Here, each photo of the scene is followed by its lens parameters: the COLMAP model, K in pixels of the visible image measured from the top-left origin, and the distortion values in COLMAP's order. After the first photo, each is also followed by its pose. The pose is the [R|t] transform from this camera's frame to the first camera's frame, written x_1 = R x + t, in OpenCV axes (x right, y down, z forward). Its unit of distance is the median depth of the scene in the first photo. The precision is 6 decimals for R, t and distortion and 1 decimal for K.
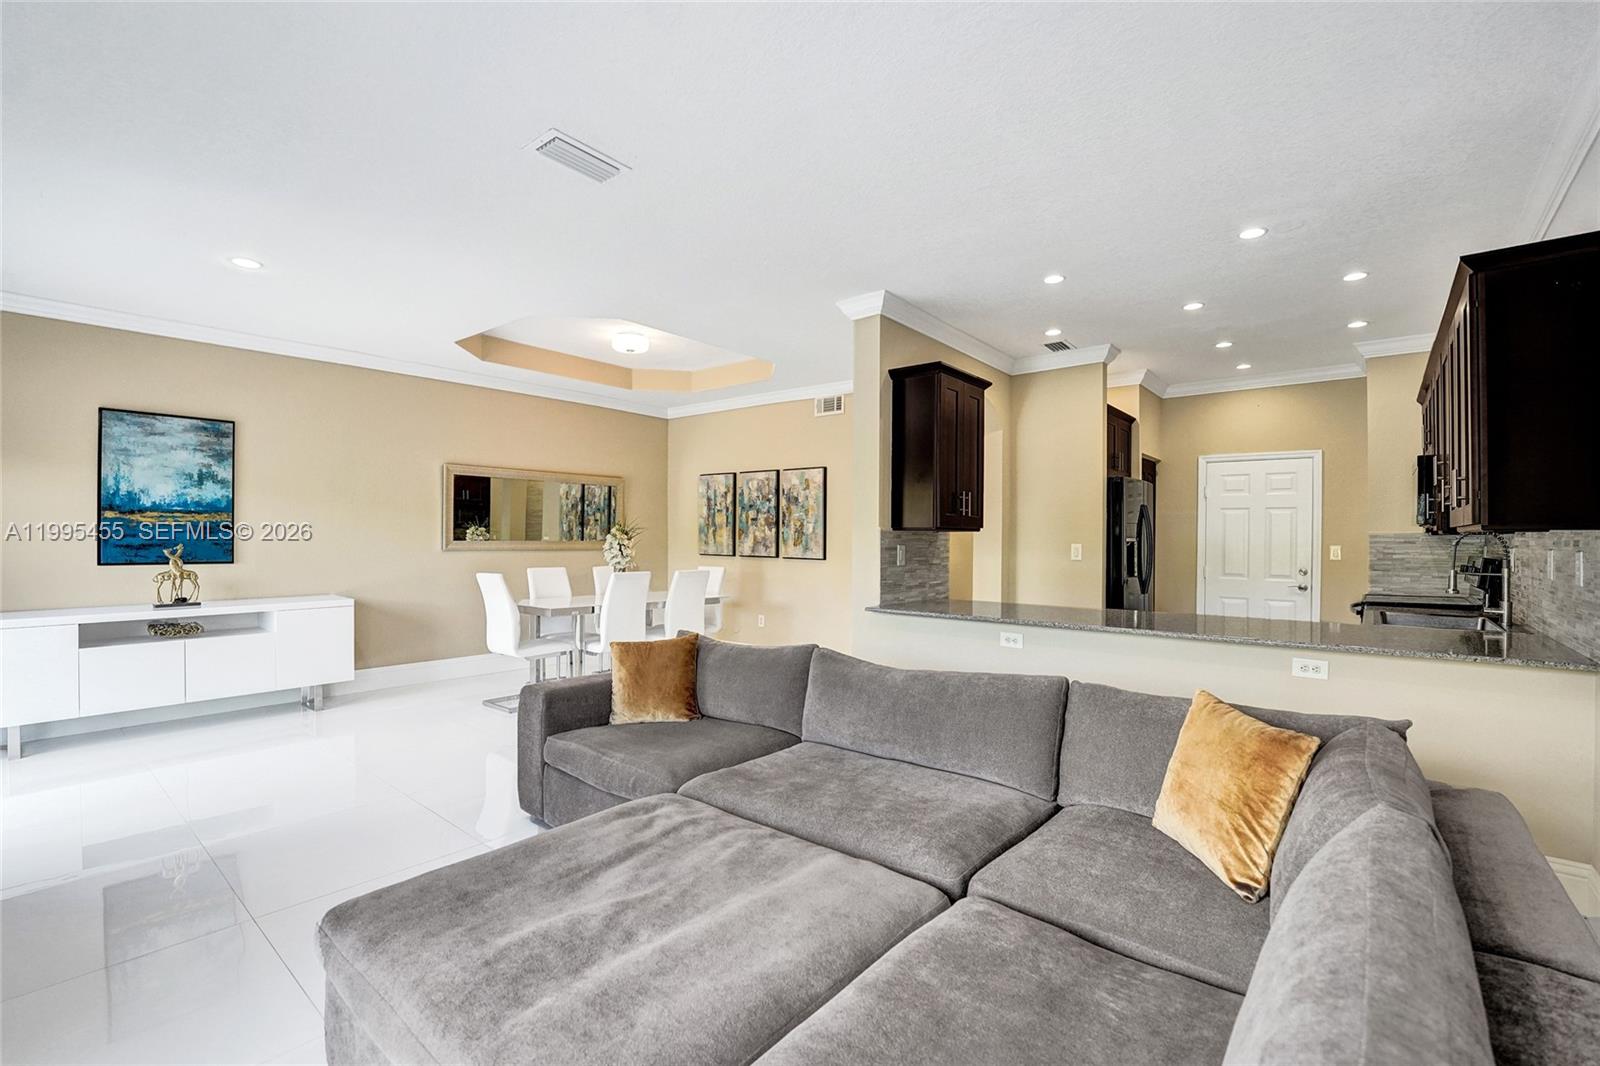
lens RADIAL K [[698.6, 0, 795.2], [0, 698.6, 539.1], [0, 0, 1]] dist [-0.030767, 0.003729]
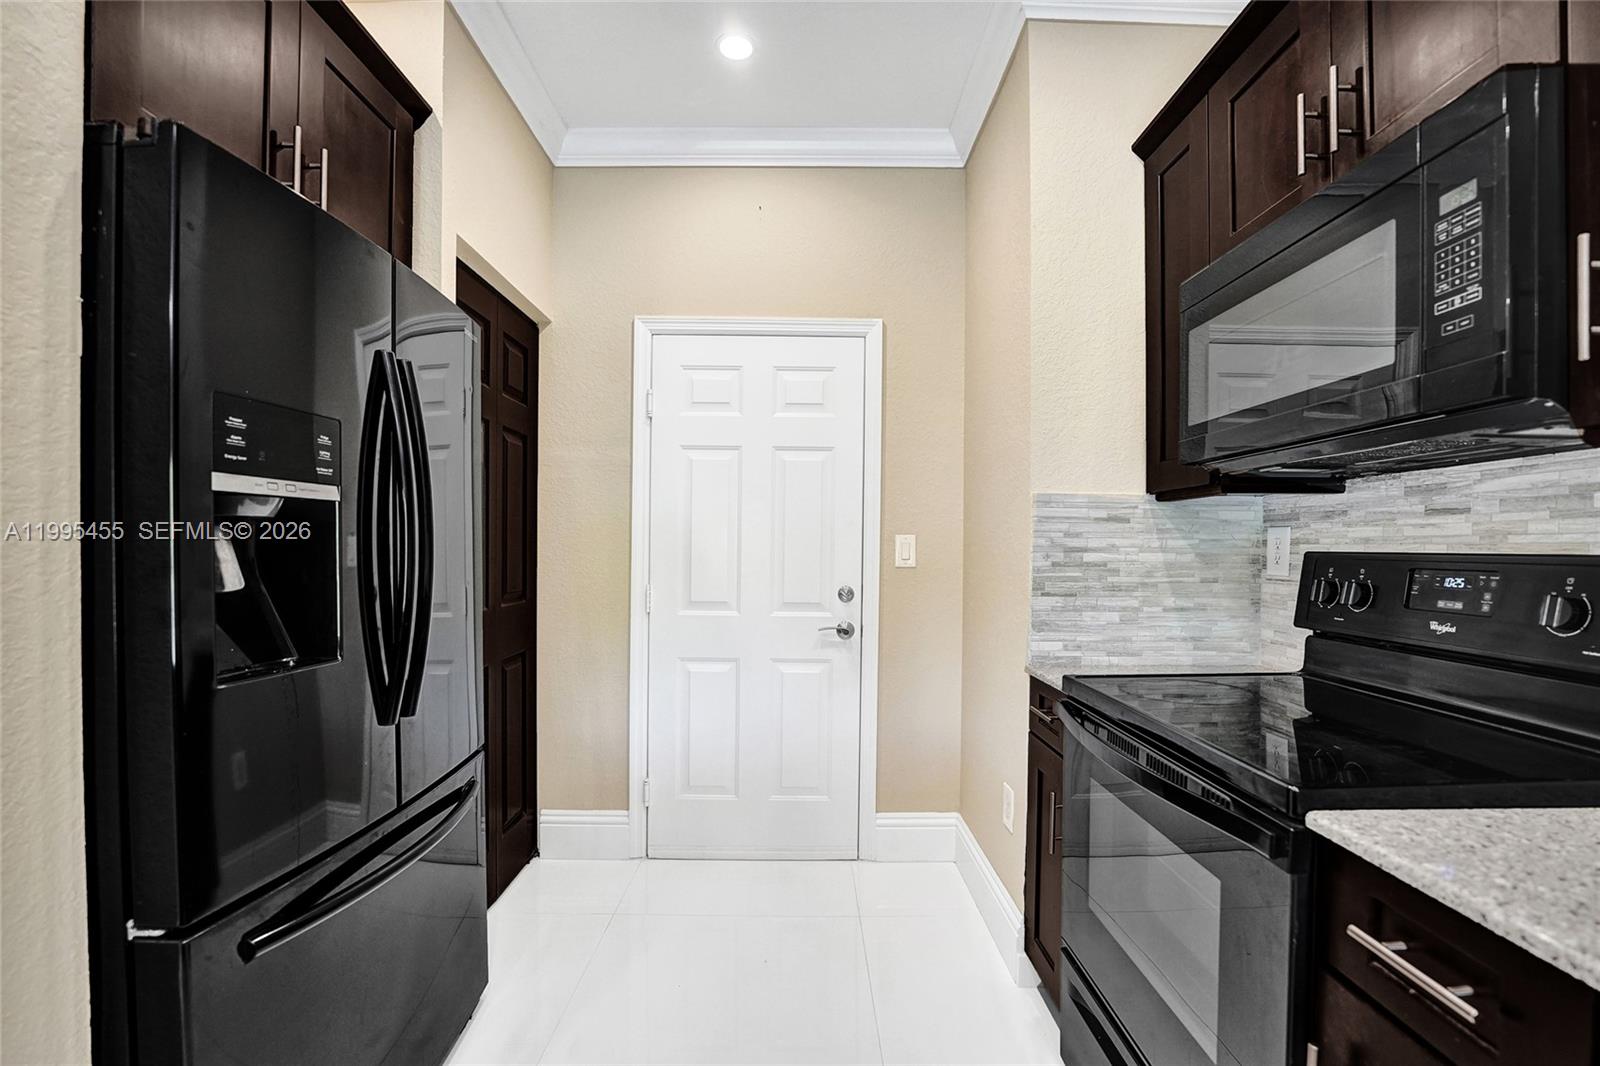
lens RADIAL K [[698.6, 0, 799.6], [0, 698.6, 556.2], [0, 0, 1]] dist [-0.030767, 0.003729]
pose [[0.766735, -0.006974, 0.641926, 0.390702], [-0.004345, 0.999862, 0.016053, 0.014627], [-0.641949, -0.015098, 0.766599, 0.617571]]
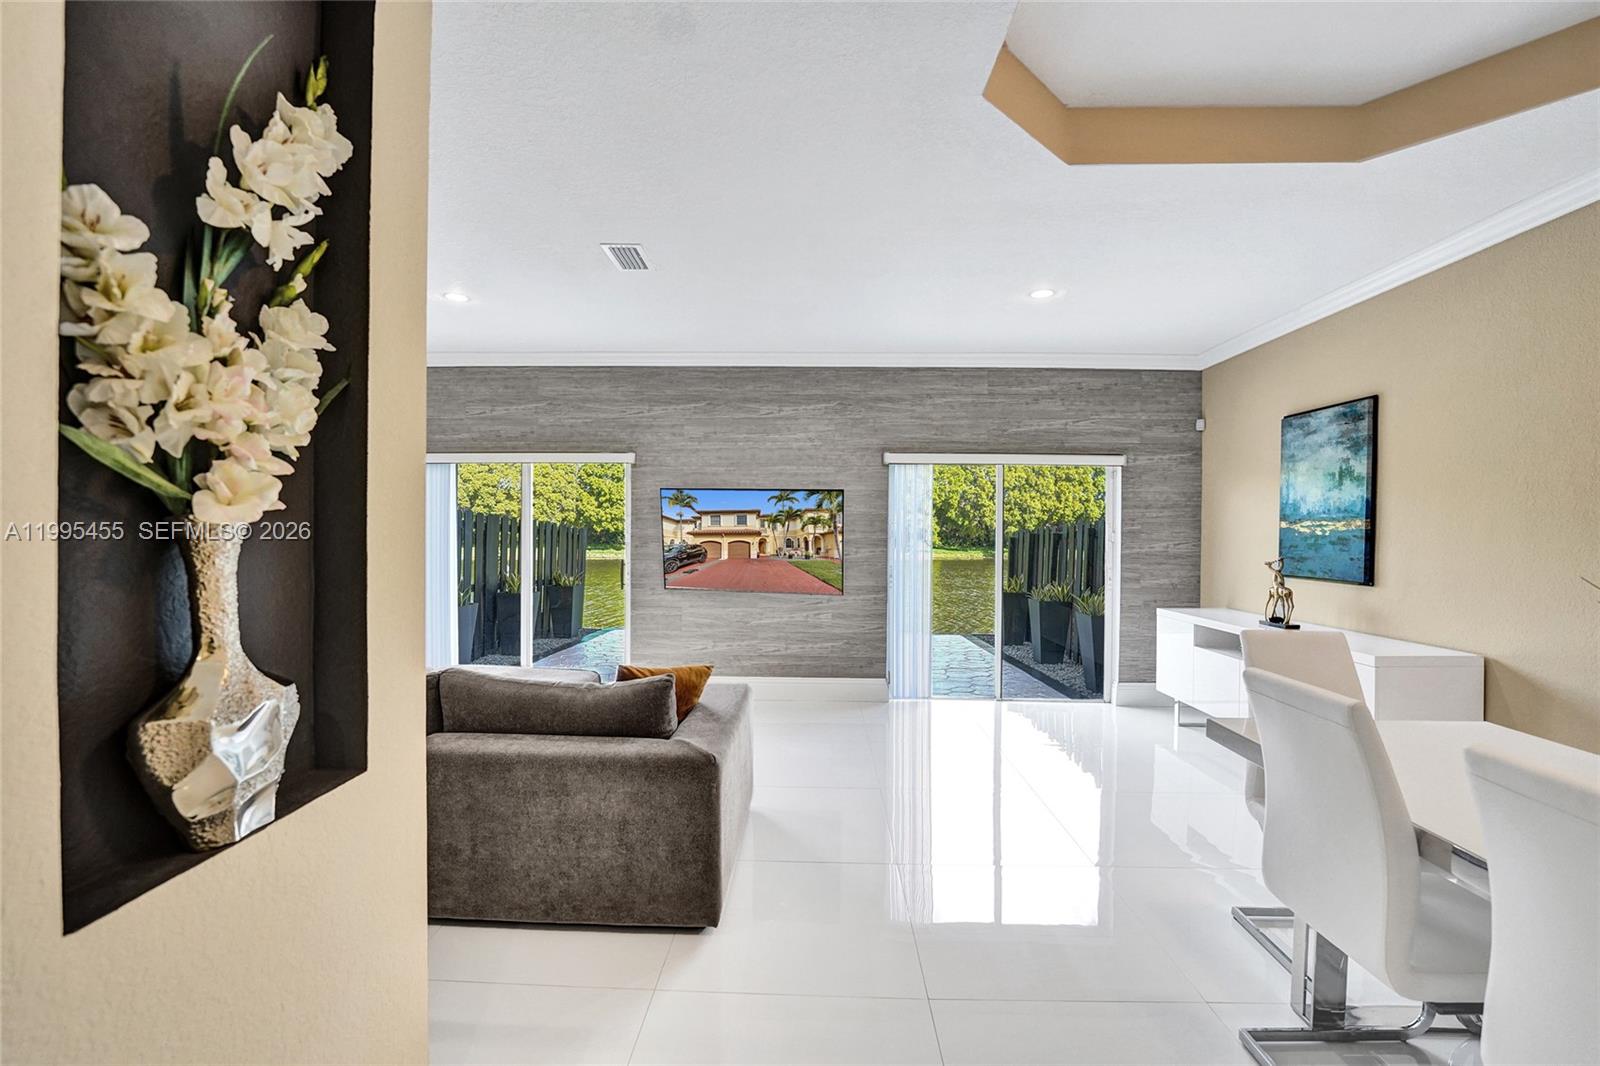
lens RADIAL K [[698.6, 0, 771.3], [0, 698.6, 538.2], [0, 0, 1]] dist [-0.030767, 0.003729]
pose [[-0.795292, -0.007572, -0.606179, 0.116012], [-0.014344, 0.999877, 0.006329, -0.009044], [0.606056, 0.013729, -0.795303, 0.915096]]
